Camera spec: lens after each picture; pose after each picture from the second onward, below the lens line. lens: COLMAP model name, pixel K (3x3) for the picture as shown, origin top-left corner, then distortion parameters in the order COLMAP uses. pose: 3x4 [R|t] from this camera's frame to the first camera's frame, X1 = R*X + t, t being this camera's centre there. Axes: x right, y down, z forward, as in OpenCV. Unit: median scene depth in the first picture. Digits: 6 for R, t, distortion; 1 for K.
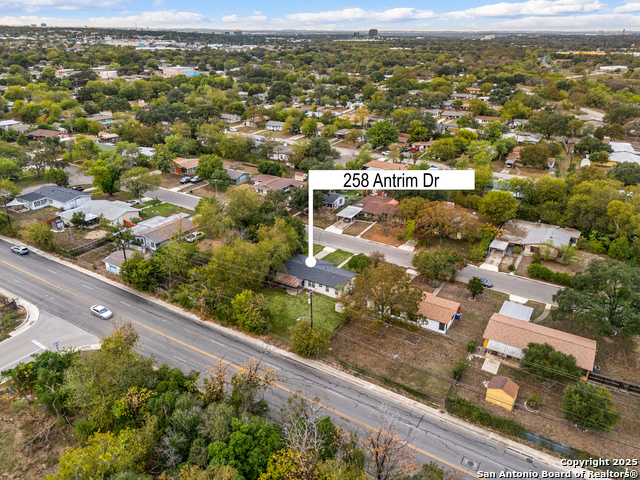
lens RADIAL K [[468.7, 0, 320.0], [0, 468.7, 240.0], [0, 0, 1]] dist [0.067155, -0.054687]
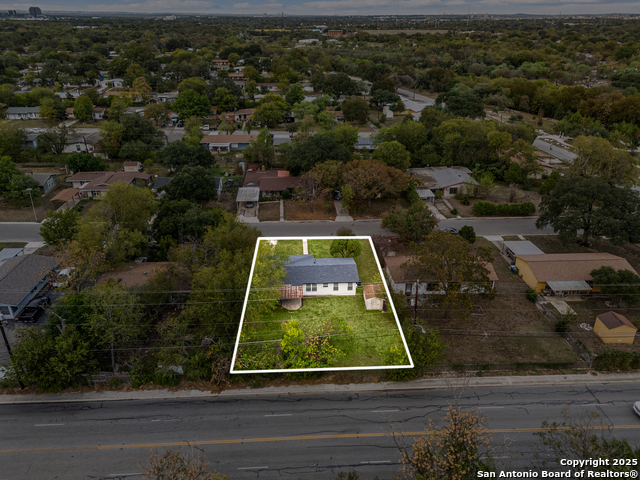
lens RADIAL K [[468.7, 0, 320.0], [0, 468.7, 240.0], [0, 0, 1]] dist [0.067155, -0.054687]
pose [[0.822393, -0.246579, 0.512707, -0.370437], [0.230302, 0.968342, 0.096301, -0.047021], [-0.520222, 0.038880, 0.853146, 0.359339]]
